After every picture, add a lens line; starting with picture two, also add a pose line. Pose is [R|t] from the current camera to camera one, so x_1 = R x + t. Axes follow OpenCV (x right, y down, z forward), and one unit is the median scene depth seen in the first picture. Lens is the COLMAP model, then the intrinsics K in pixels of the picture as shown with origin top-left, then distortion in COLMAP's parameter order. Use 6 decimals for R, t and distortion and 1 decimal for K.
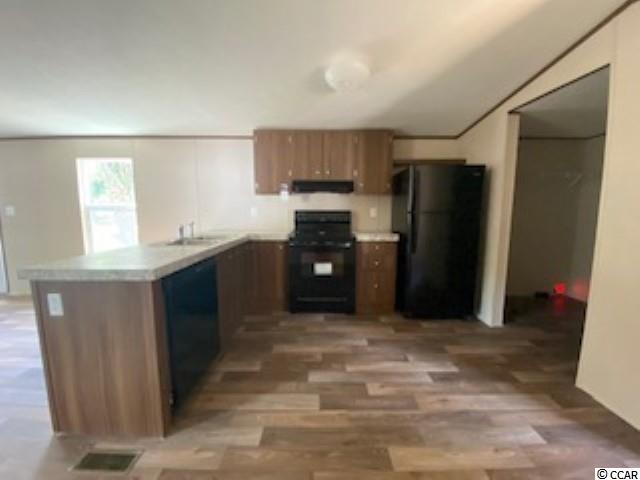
lens RADIAL K [[261.3, 0, 317.6], [0, 261.3, 239.7], [0, 0, 1]] dist [0.018057, -0.018555]
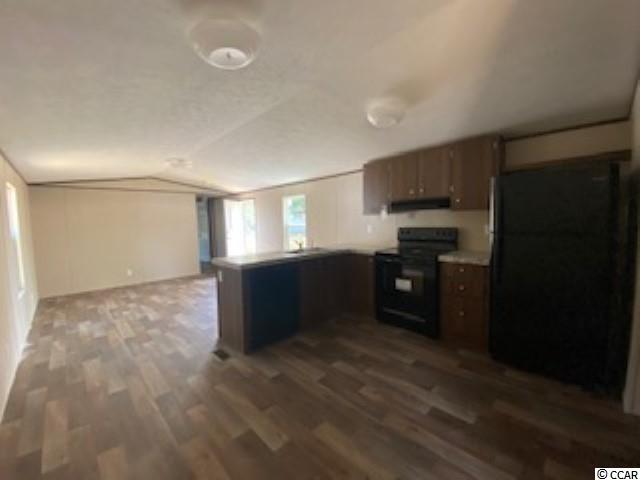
lens RADIAL K [[261.3, 0, 317.6], [0, 261.3, 239.7], [0, 0, 1]] dist [0.018057, -0.018555]
pose [[0.691430, 0.027693, -0.721913, 0.534447], [-0.059145, 0.998081, -0.018360, -0.028448], [0.720018, 0.055392, 0.691741, 0.019742]]
